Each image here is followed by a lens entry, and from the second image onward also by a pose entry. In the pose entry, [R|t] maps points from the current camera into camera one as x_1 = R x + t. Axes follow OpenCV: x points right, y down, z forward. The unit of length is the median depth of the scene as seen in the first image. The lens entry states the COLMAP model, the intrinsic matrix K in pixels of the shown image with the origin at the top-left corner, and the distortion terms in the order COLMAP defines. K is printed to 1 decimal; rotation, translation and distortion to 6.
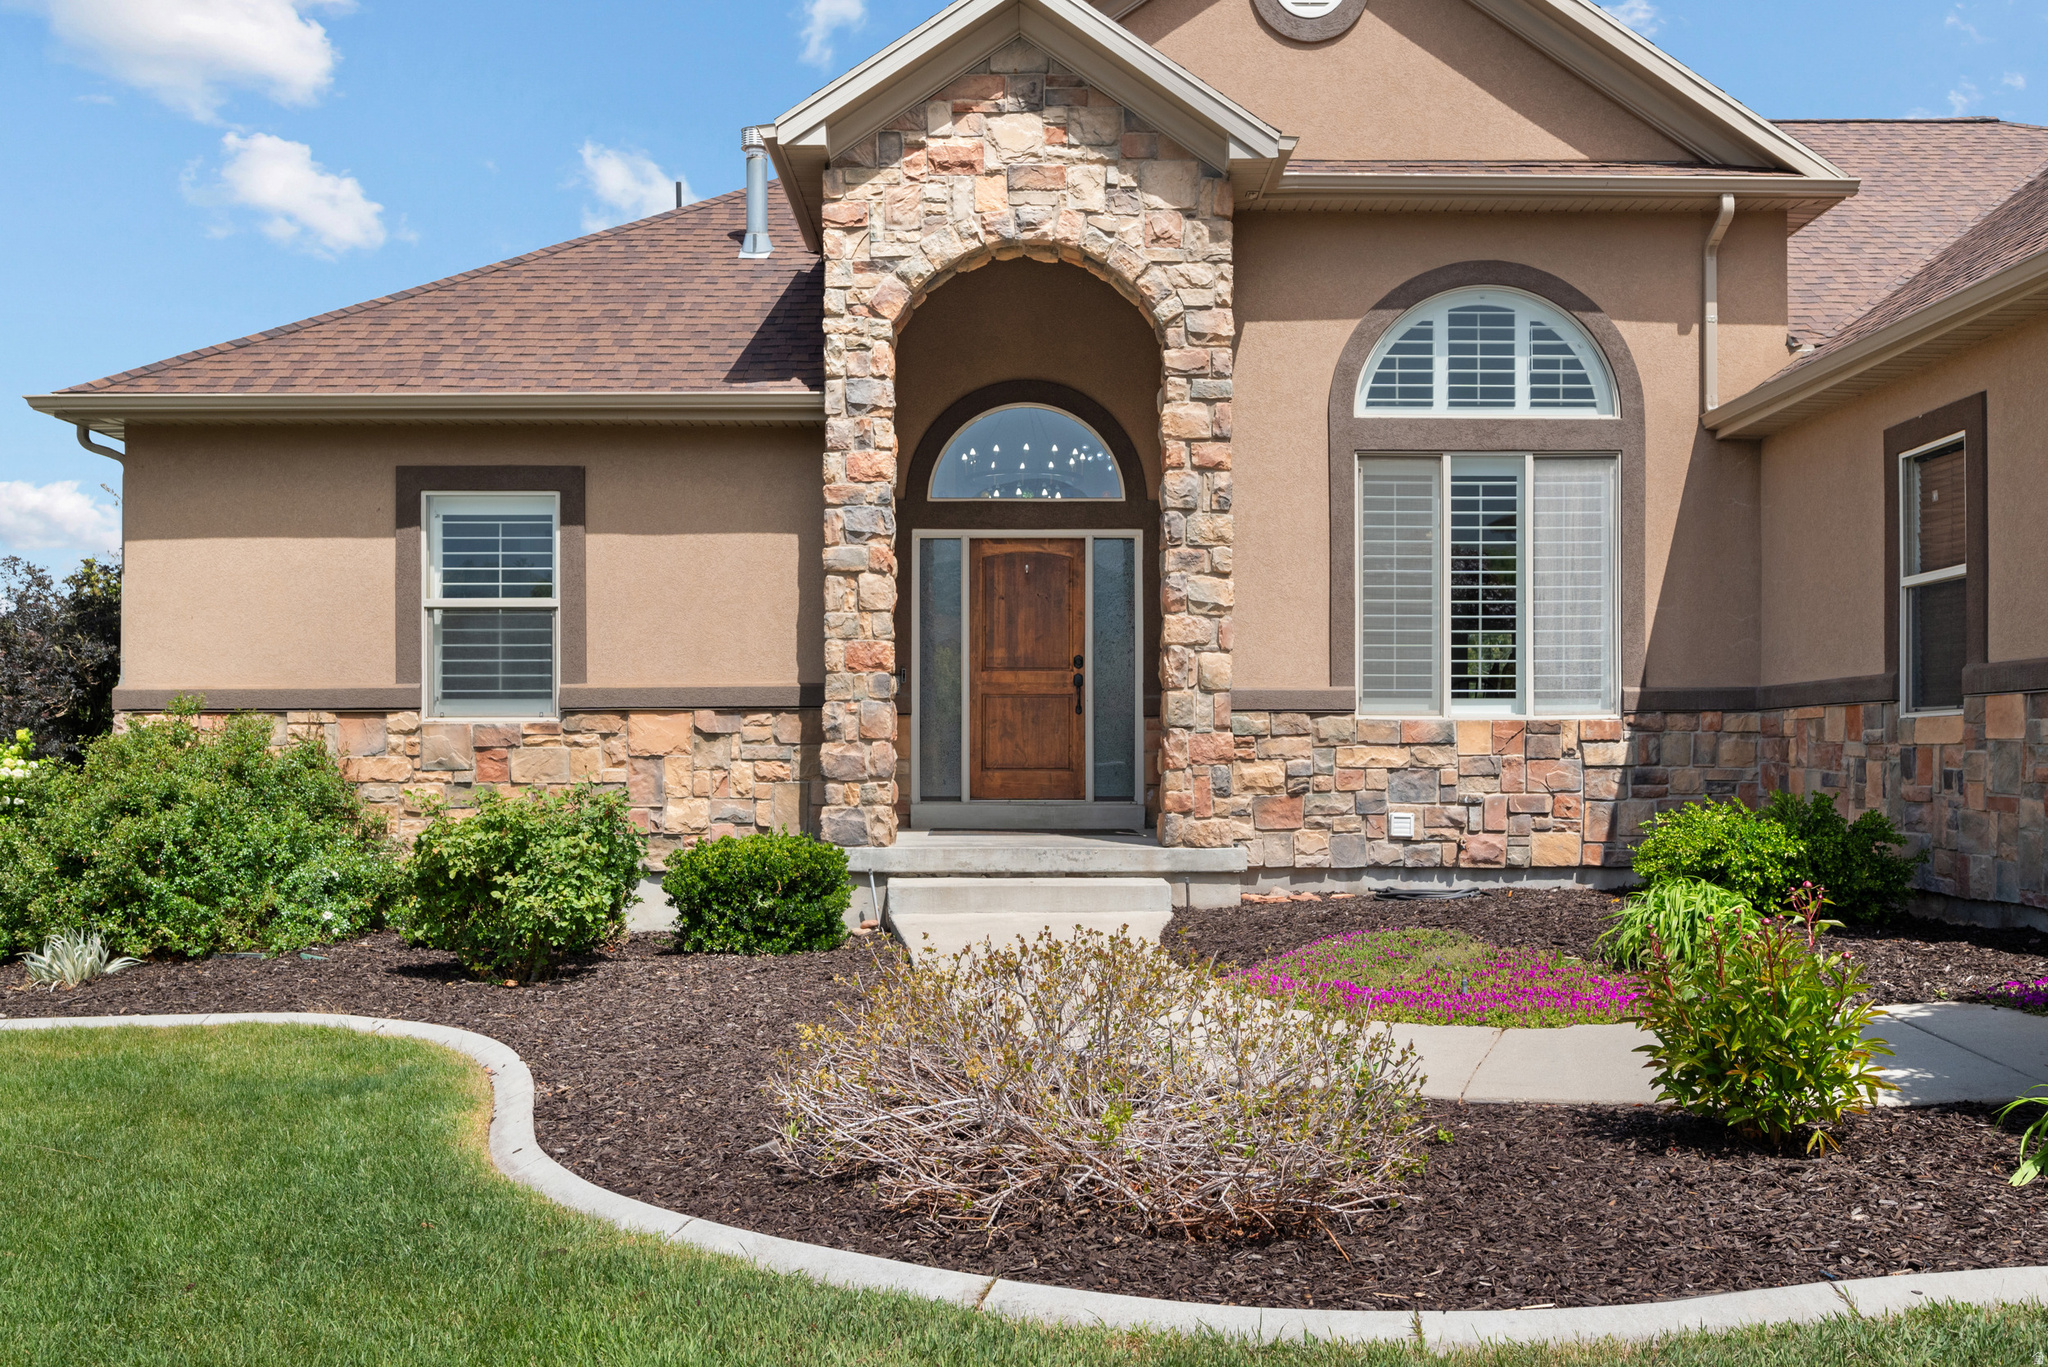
lens RADIAL K [[1814.3, 0, 1033.9], [0, 1814.3, 766.6], [0, 0, 1]] dist [0.000804, -0.001538]
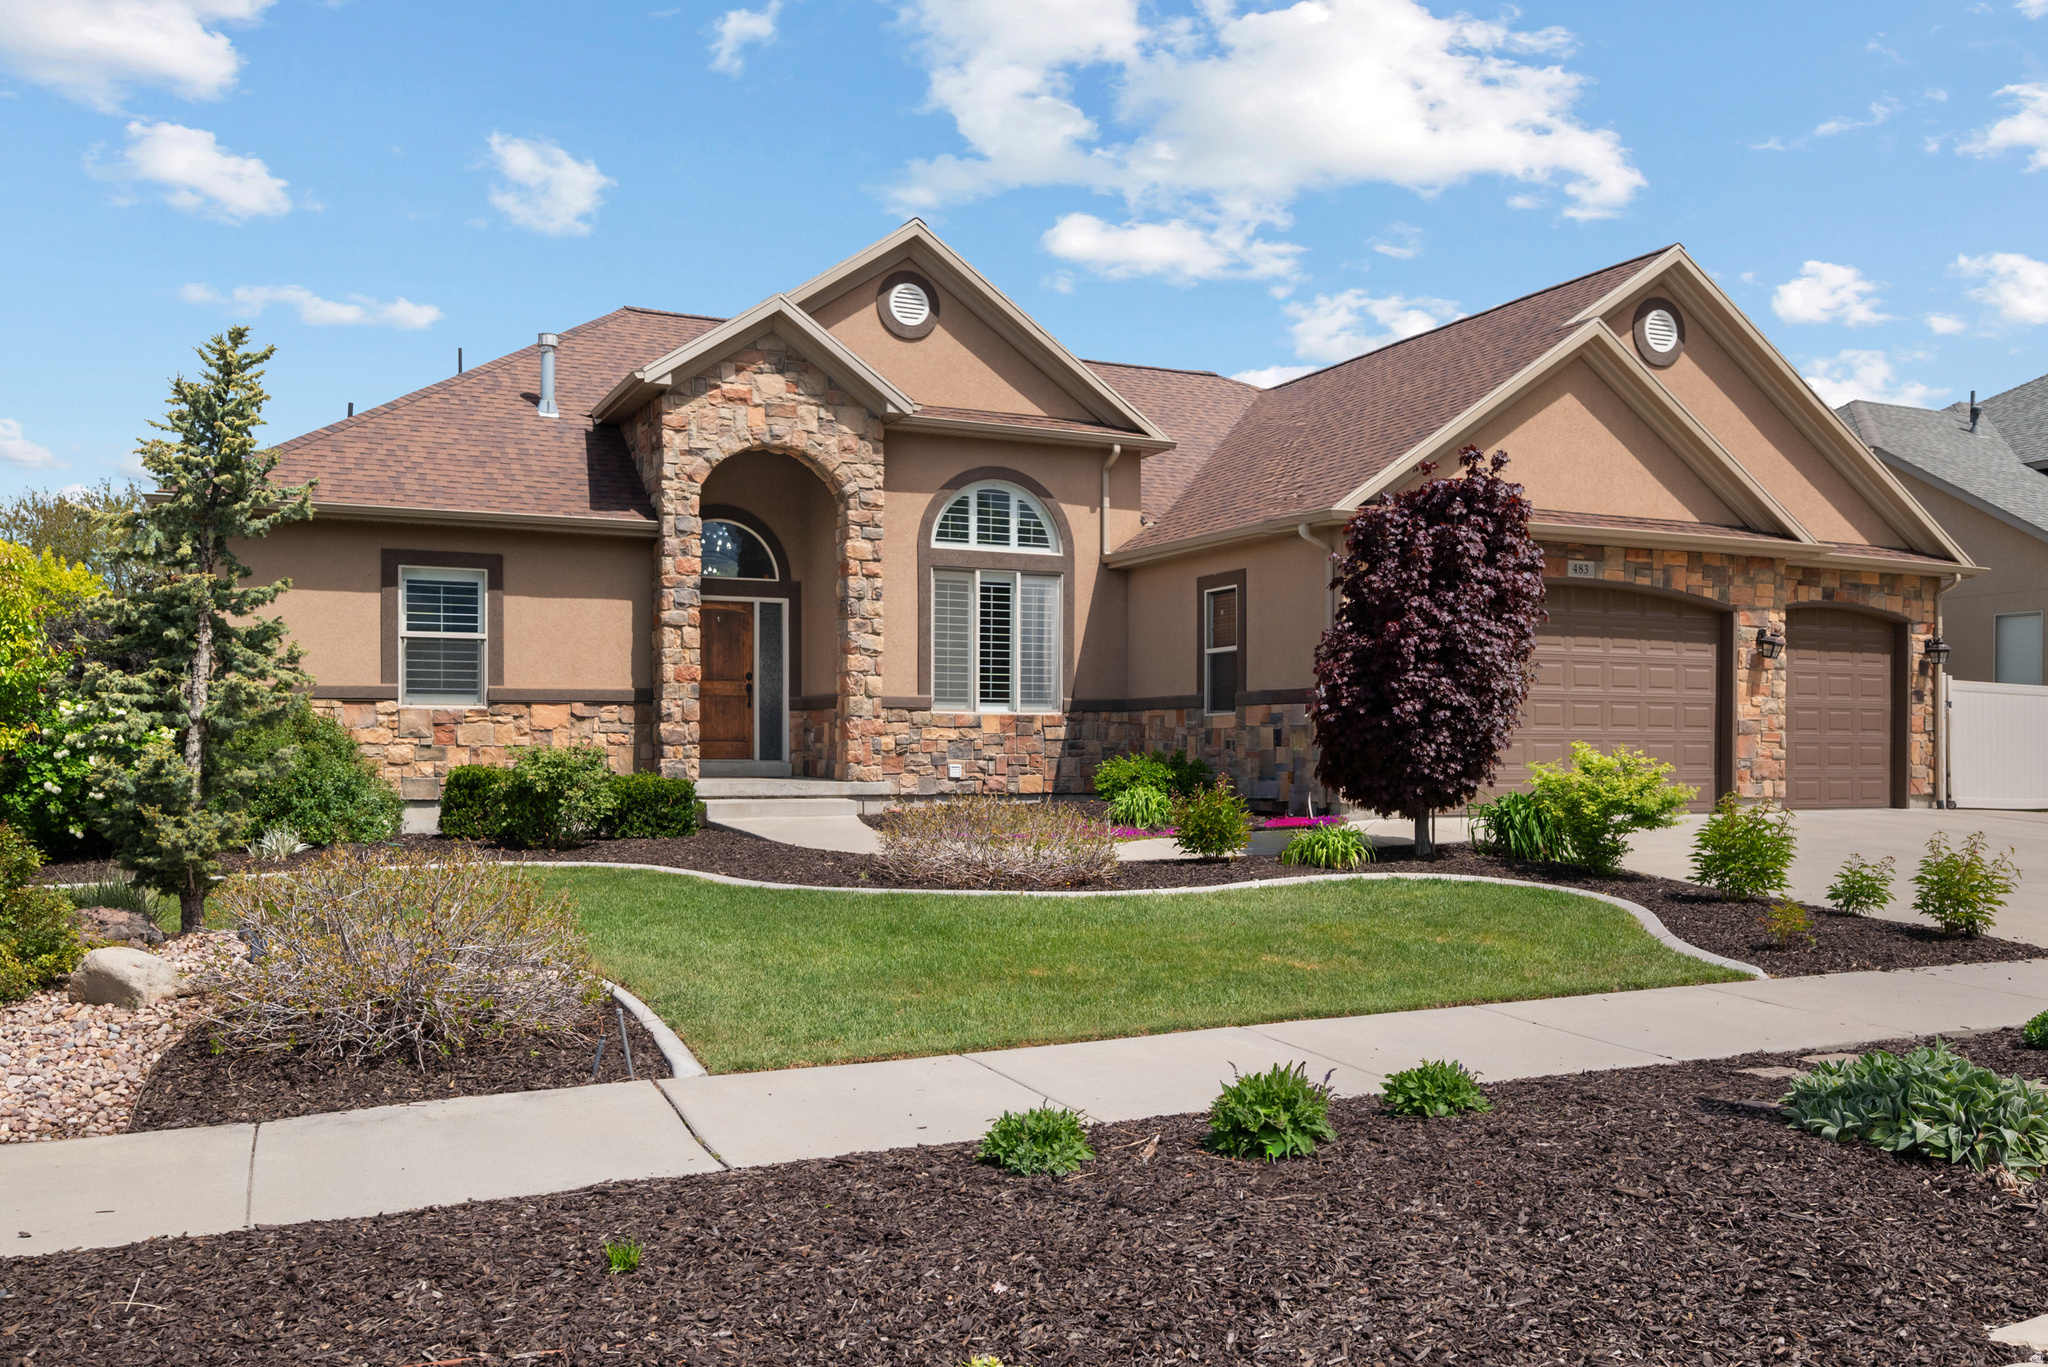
lens RADIAL K [[1661.0, 0, 1048.5], [0, 1661.0, 778.6], [0, 0, 1]] dist [0.007752, 0.006421]
pose [[0.909173, -0.003734, 0.416401, -0.428150], [-0.001731, 0.999917, 0.012745, 0.019029], [-0.416414, -0.012308, 0.909092, -0.591829]]
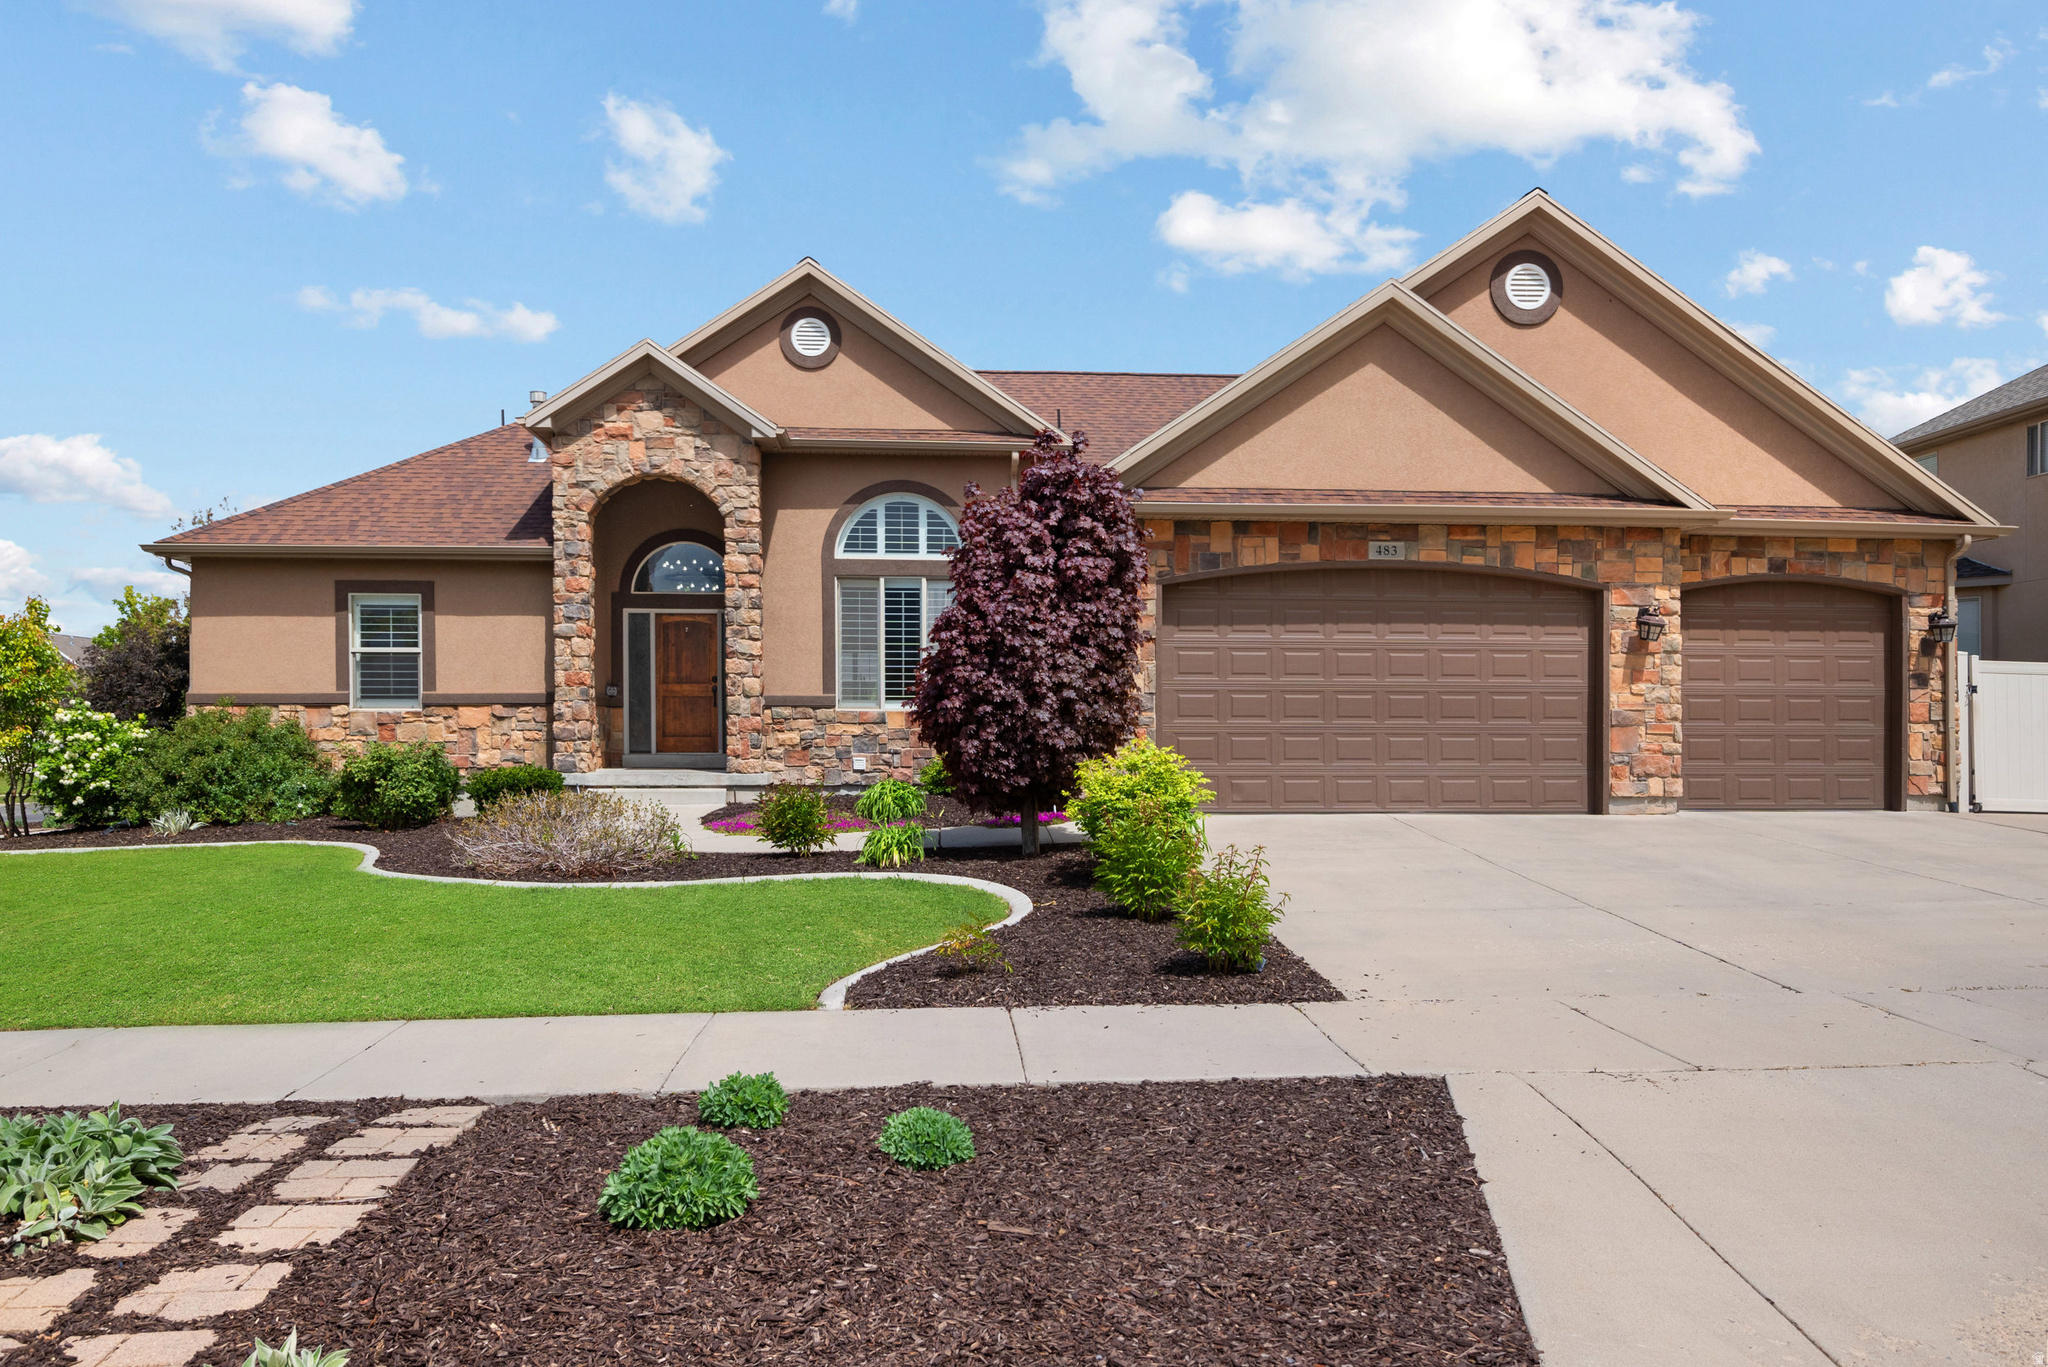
lens RADIAL K [[1458.4, 0, 1019.1], [0, 1458.4, 777.6], [0, 0, 1]] dist [0.007954, -0.001683]
pose [[0.997201, -0.000385, 0.074772, 0.268355], [-0.001268, 0.999756, 0.022057, 0.012384], [-0.074762, -0.022091, 0.996957, -0.636453]]
